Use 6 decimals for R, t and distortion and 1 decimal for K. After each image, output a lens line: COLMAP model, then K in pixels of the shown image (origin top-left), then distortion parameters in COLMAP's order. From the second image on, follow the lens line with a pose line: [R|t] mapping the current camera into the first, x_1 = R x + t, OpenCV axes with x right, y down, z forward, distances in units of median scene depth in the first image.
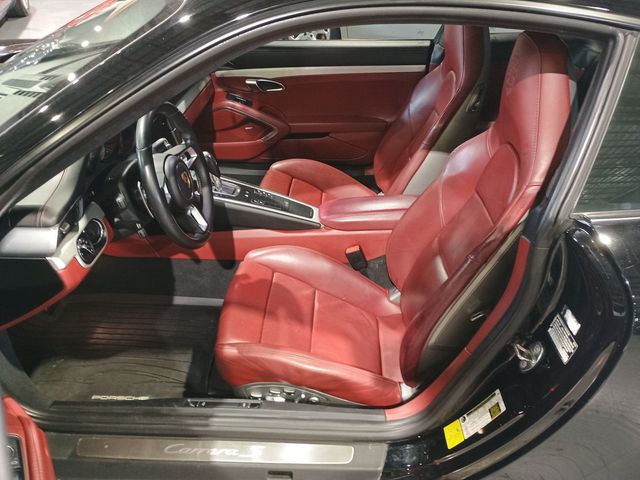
lens RADIAL K [[551.4, 0, 331.1], [0, 551.4, 243.8], [0, 0, 1]] dist [0.063181, -0.084330]
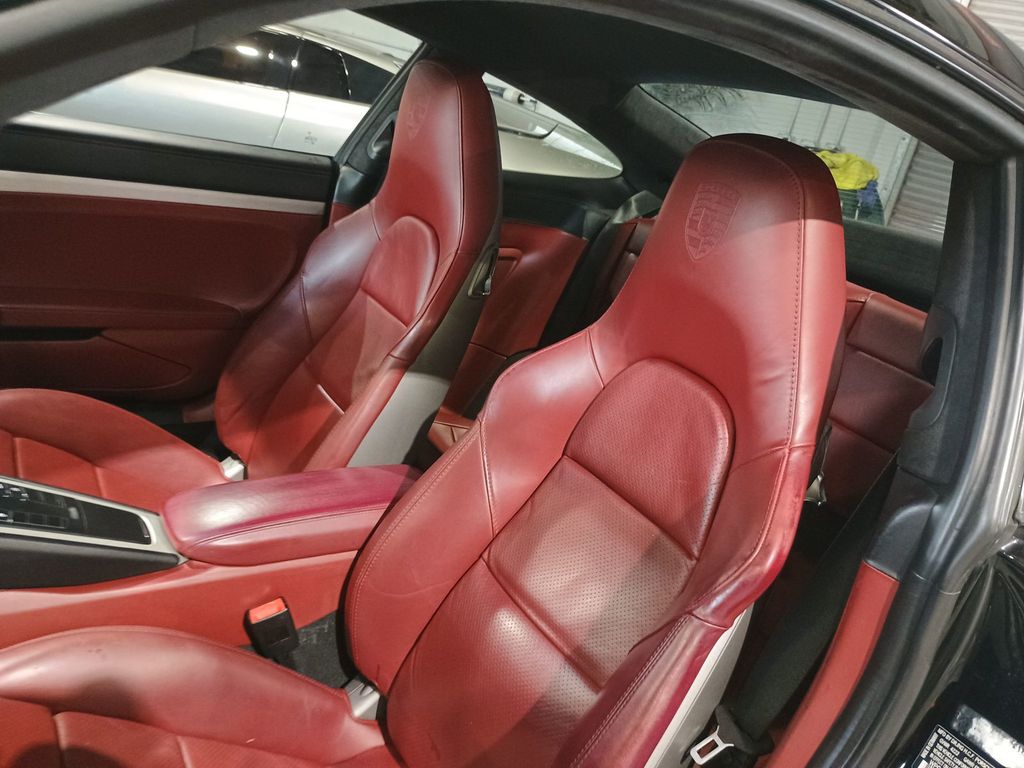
lens RADIAL K [[882.2, 0, 529.7], [0, 882.2, 390.1], [0, 0, 1]] dist [0.063181, -0.084330]
pose [[0.820976, -0.012779, 0.570820, -0.172735], [0.092174, 0.989602, -0.110413, -0.059828], [-0.563474, 0.143261, 0.813618, 0.330948]]
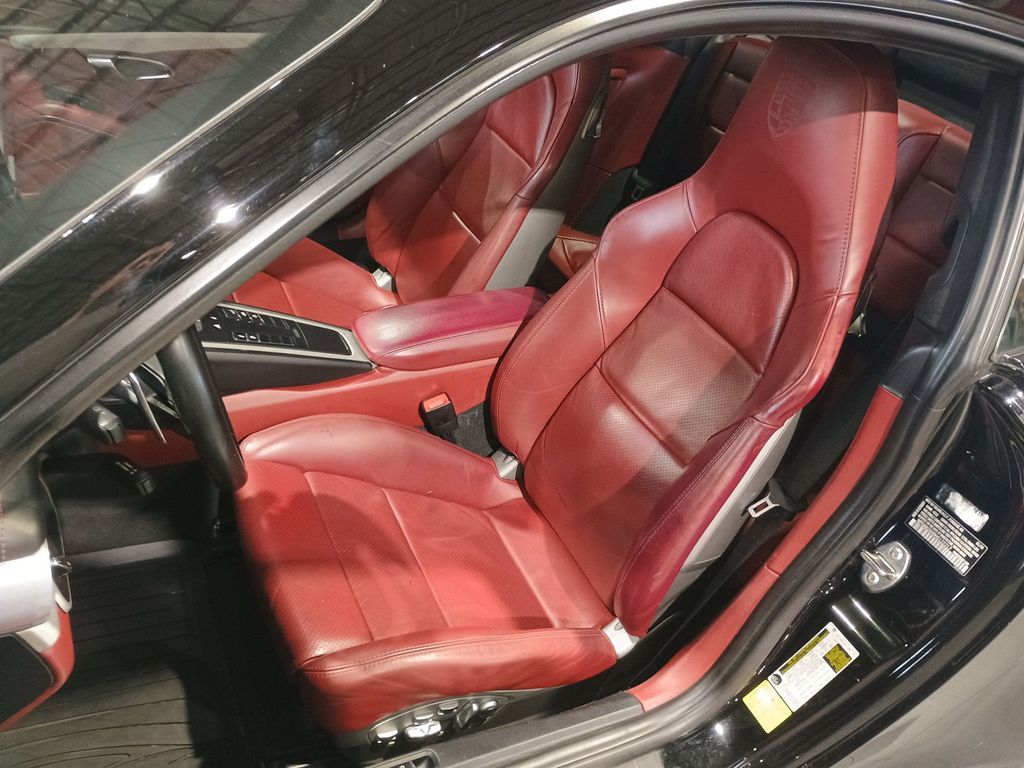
lens RADIAL K [[882.2, 0, 529.7], [0, 882.2, 390.1], [0, 0, 1]] dist [0.063181, -0.084330]
pose [[0.875316, -0.151313, 0.459268, -0.277127], [0.096875, 0.985398, 0.140021, -0.114150], [-0.473748, -0.078071, 0.877193, 0.188118]]
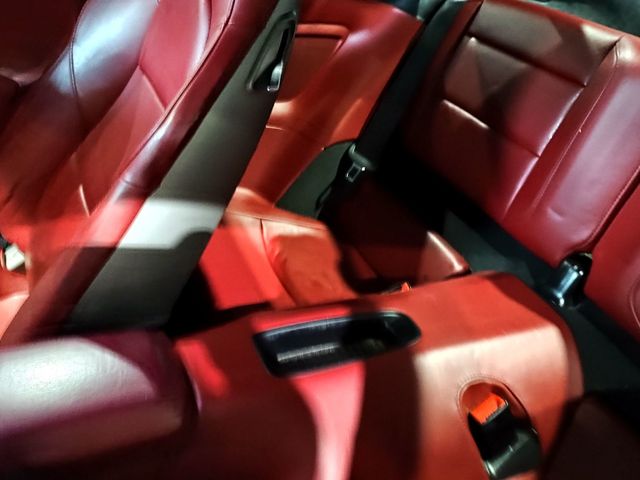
lens RADIAL K [[551.4, 0, 331.1], [0, 551.4, 243.8], [0, 0, 1]] dist [0.063181, -0.084330]
pose [[0.855585, -0.069492, 0.512976, 0.105460], [0.024560, 0.995282, 0.093866, -0.176200], [-0.517079, -0.067712, 0.853255, 0.678521]]
